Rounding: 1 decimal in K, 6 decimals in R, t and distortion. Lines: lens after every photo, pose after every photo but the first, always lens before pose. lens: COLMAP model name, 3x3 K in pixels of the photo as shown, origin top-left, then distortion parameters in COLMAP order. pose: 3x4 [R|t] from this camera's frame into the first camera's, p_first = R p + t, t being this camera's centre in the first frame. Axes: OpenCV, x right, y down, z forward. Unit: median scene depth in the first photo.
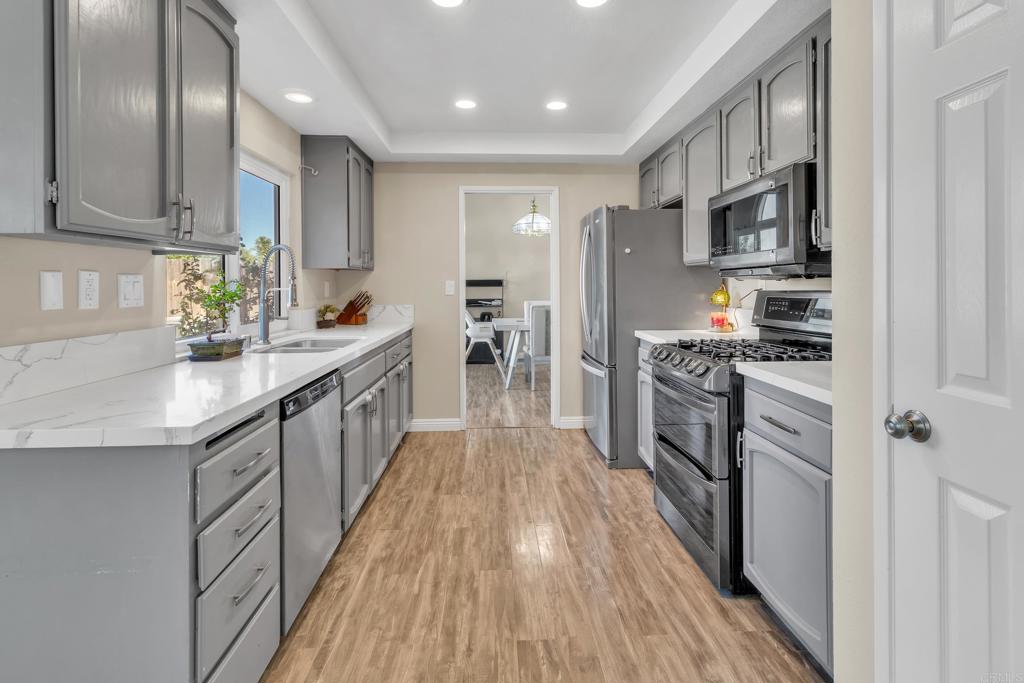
lens RADIAL K [[475.9, 0, 514.0], [0, 475.9, 283.7], [0, 0, 1]] dist [0.007683, 0.001150]
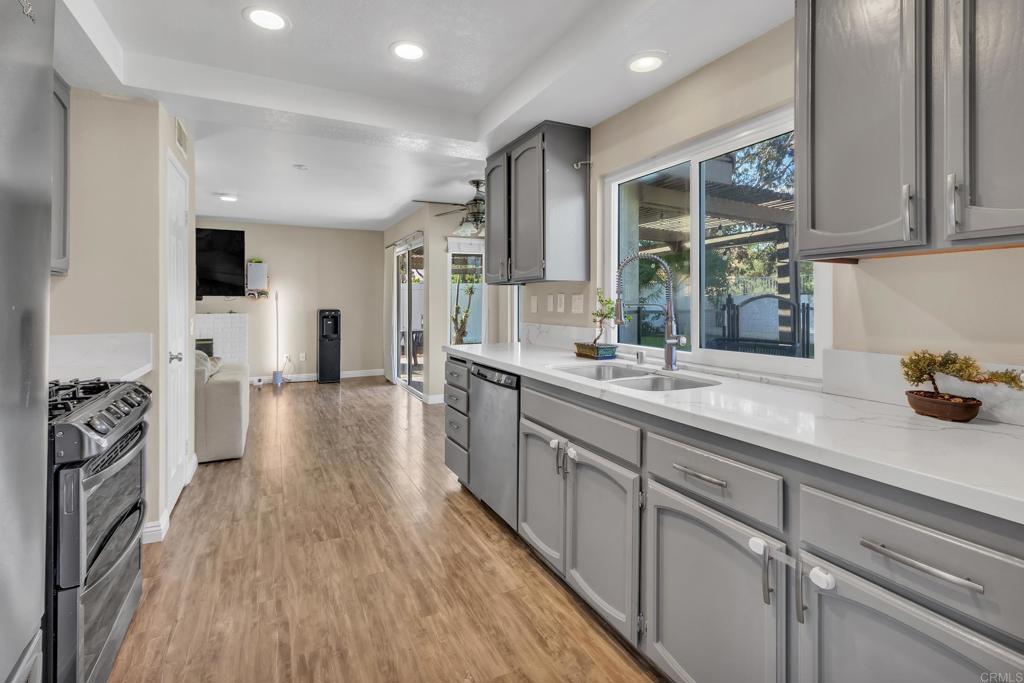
lens RADIAL K [[475.9, 0, 508.6], [0, 475.9, 297.5], [0, 0, 1]] dist [0.007683, 0.001150]
pose [[-0.914457, 0.006605, -0.404629, 0.108102], [0.009677, 0.999938, -0.005547, -0.001622], [0.404568, -0.008989, -0.914464, 2.192963]]
